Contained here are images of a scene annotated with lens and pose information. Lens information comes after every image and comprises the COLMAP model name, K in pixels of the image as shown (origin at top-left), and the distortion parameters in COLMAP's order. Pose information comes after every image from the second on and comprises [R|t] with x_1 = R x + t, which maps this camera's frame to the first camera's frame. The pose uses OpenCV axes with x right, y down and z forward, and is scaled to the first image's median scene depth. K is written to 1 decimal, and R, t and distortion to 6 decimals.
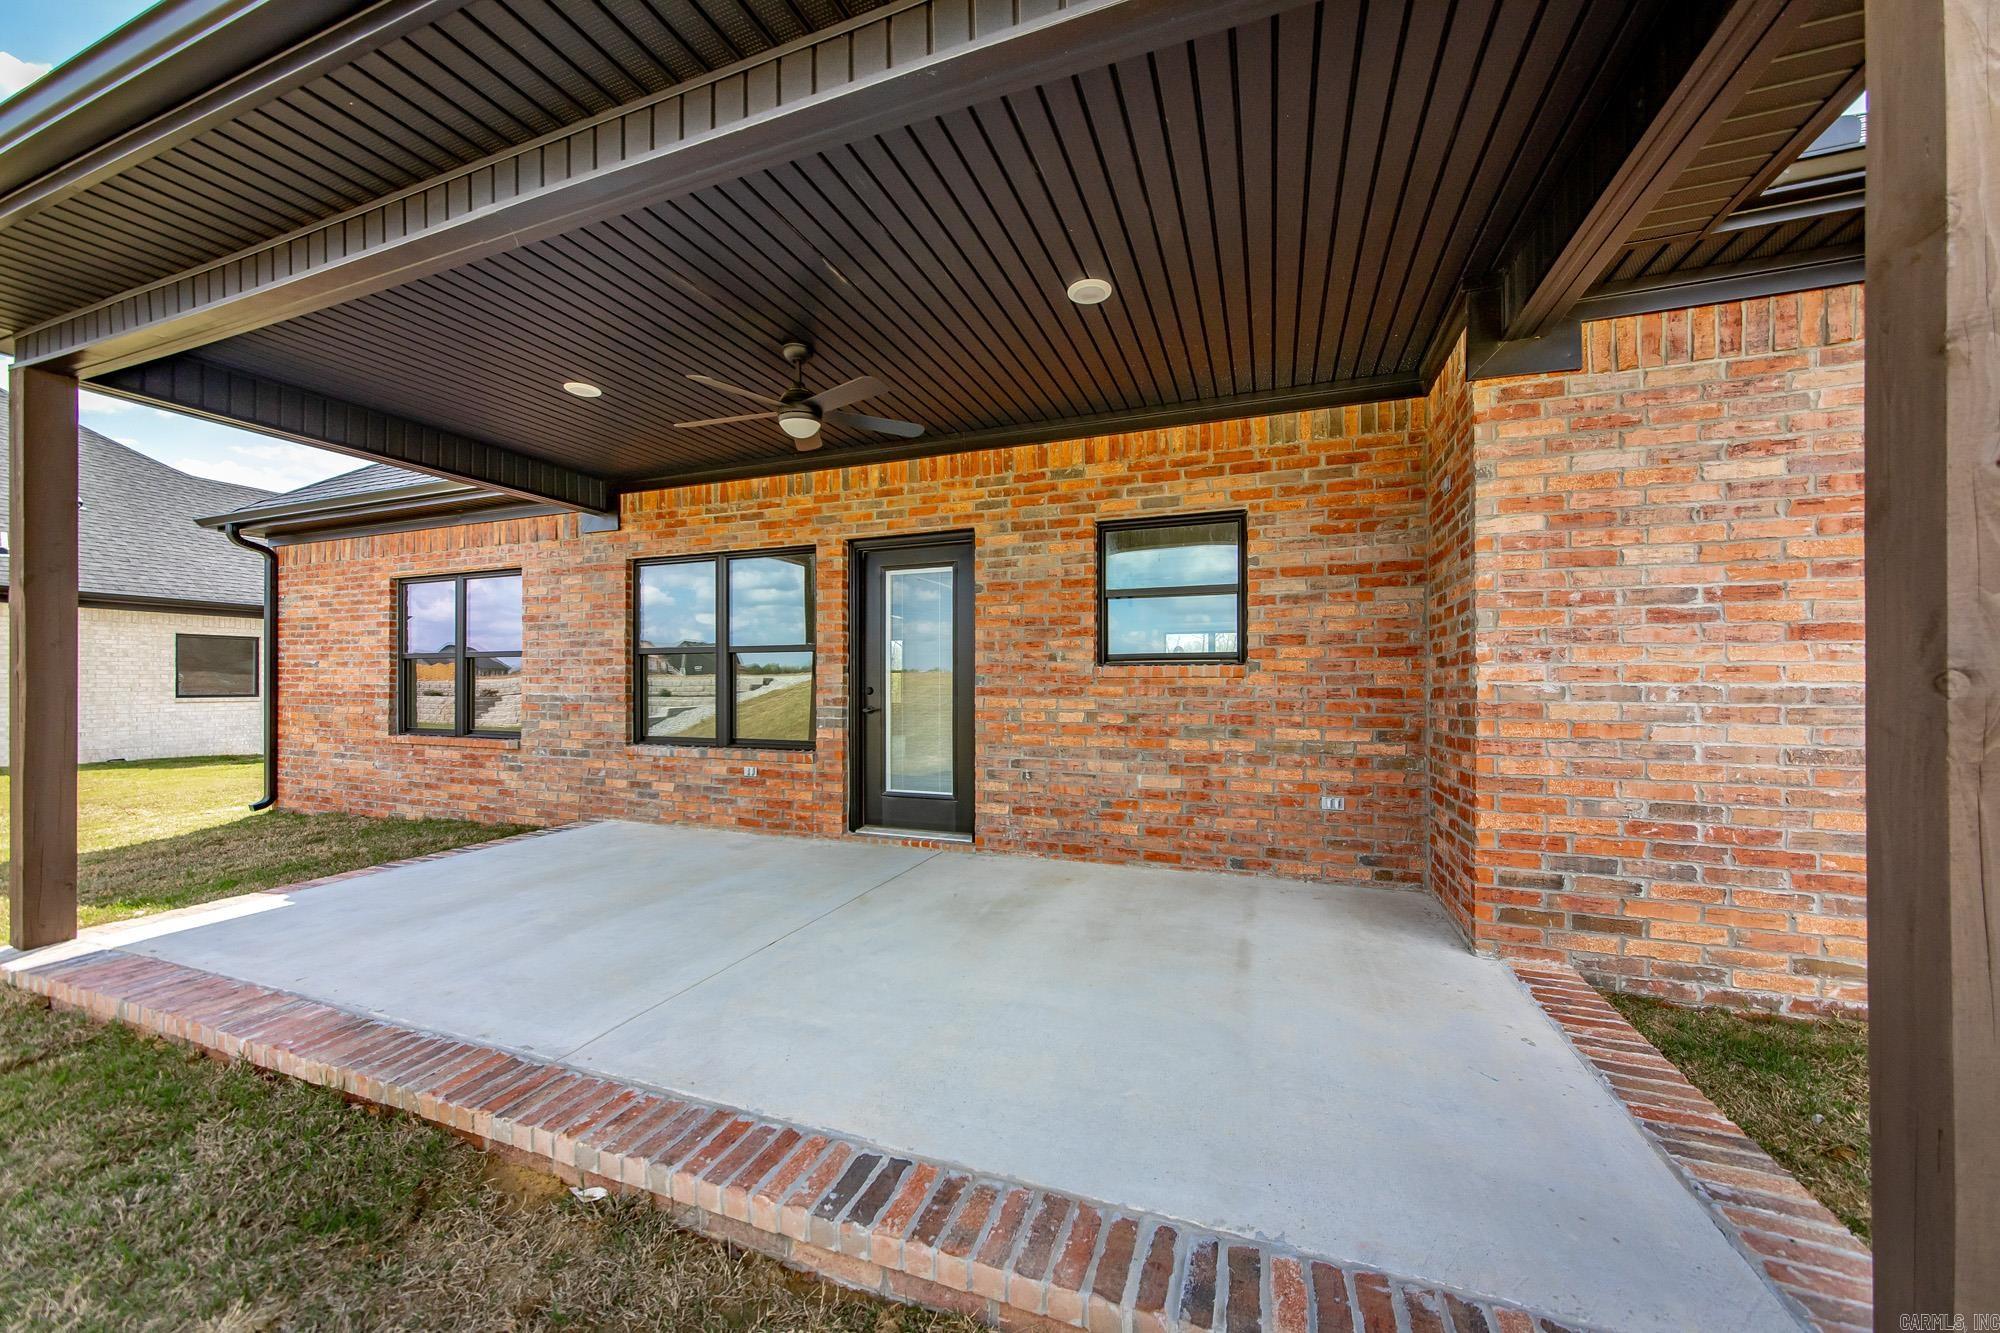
lens RADIAL K [[761.7, 0, 998.0], [0, 761.7, 686.4], [0, 0, 1]] dist [-0.009187, 0.000045]
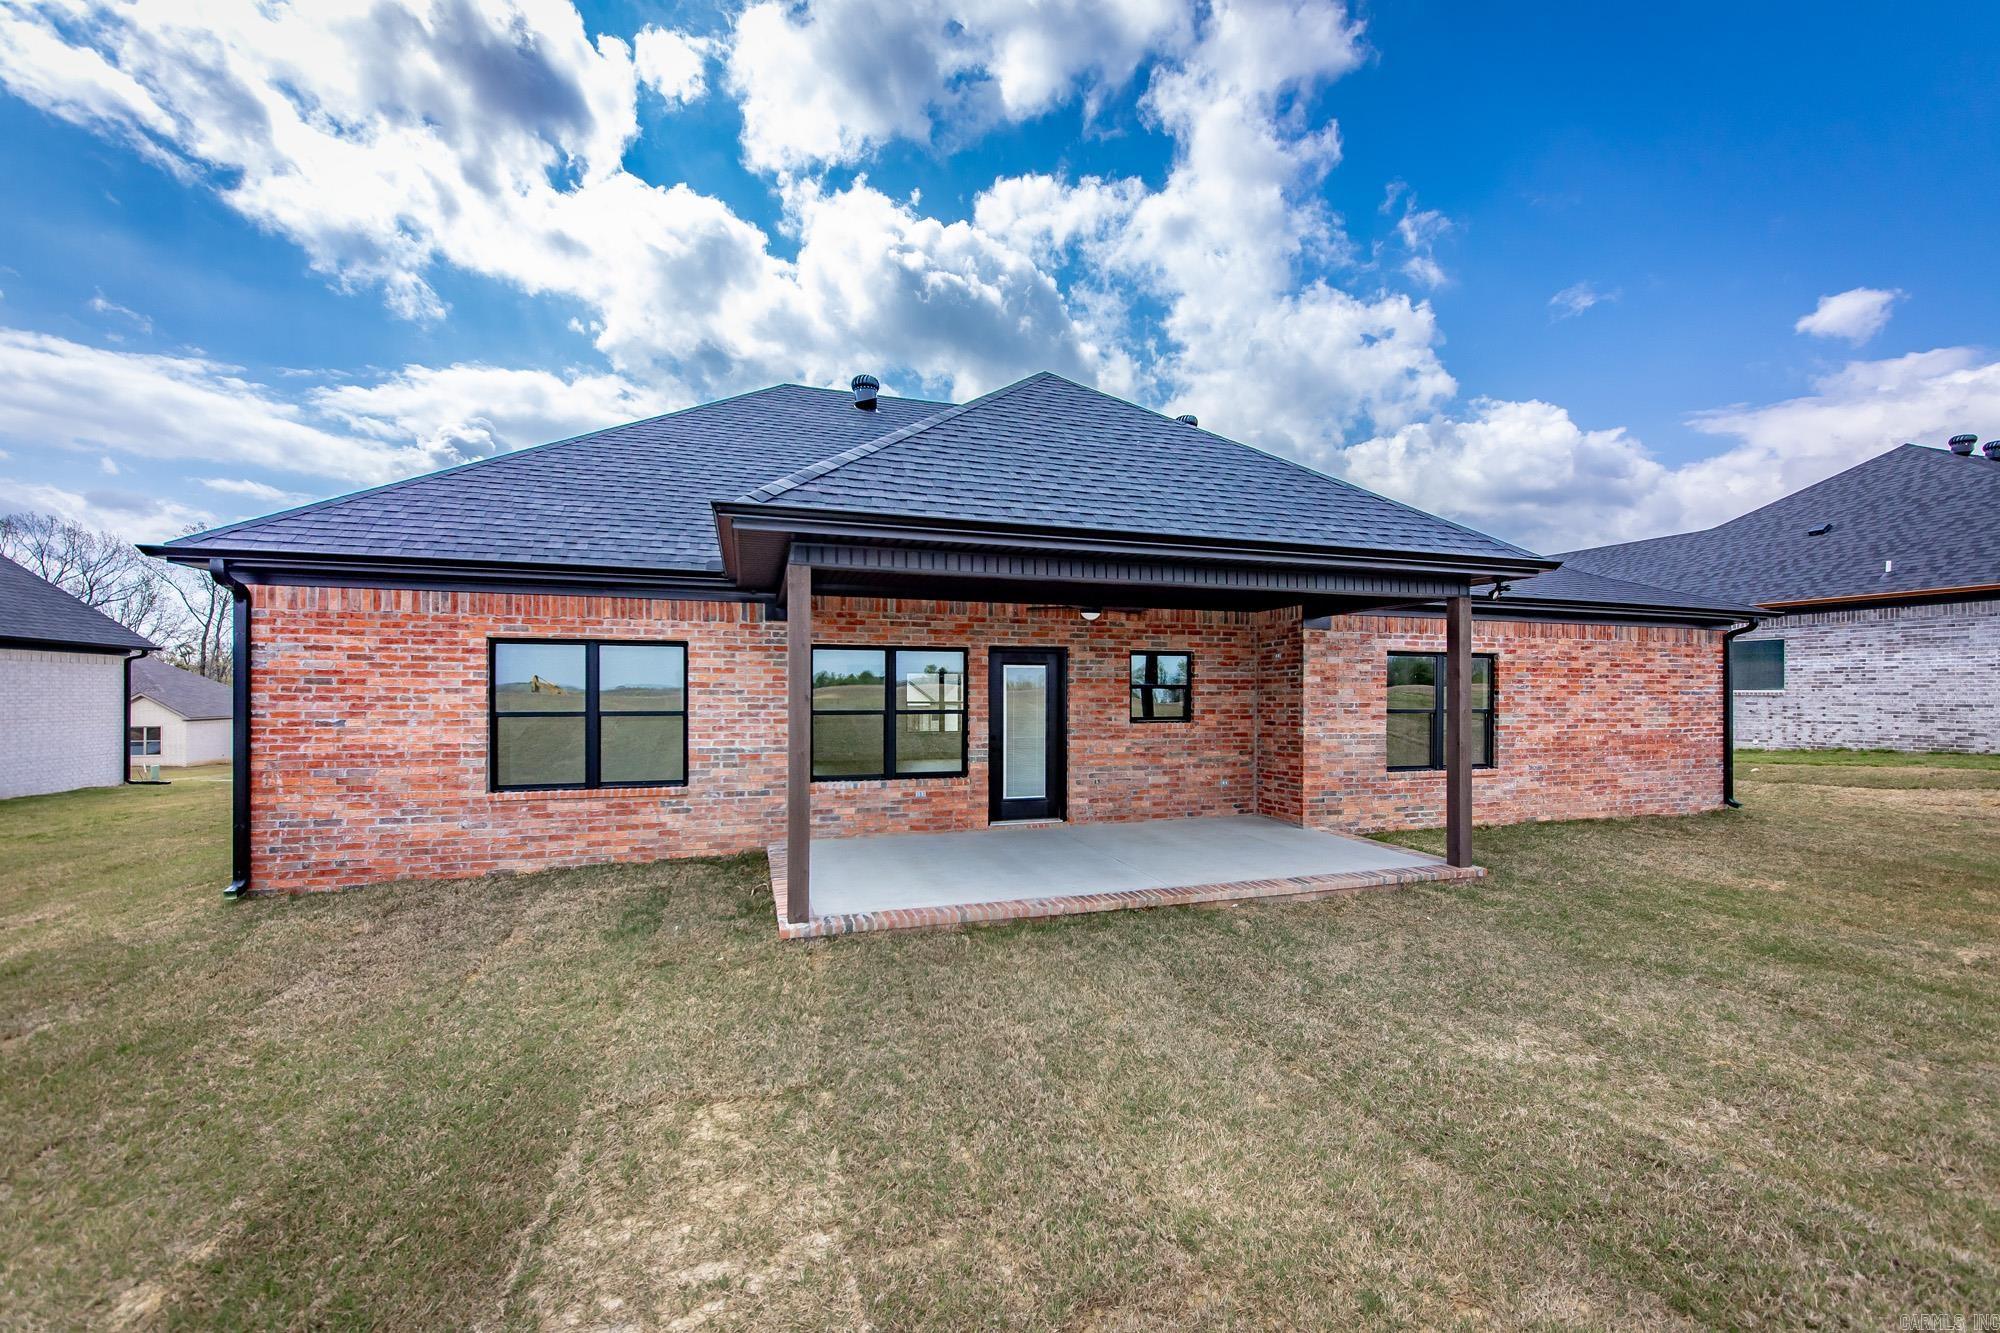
lens RADIAL K [[829.9, 0, 1061.3], [0, 829.9, 698.0], [0, 0, 1]] dist [-0.006512, -0.000629]
pose [[0.743912, -0.001438, 0.668276, -1.390499], [-0.001700, 0.999990, 0.004045, -0.097365], [-0.668276, -0.004145, 0.743902, -0.465037]]
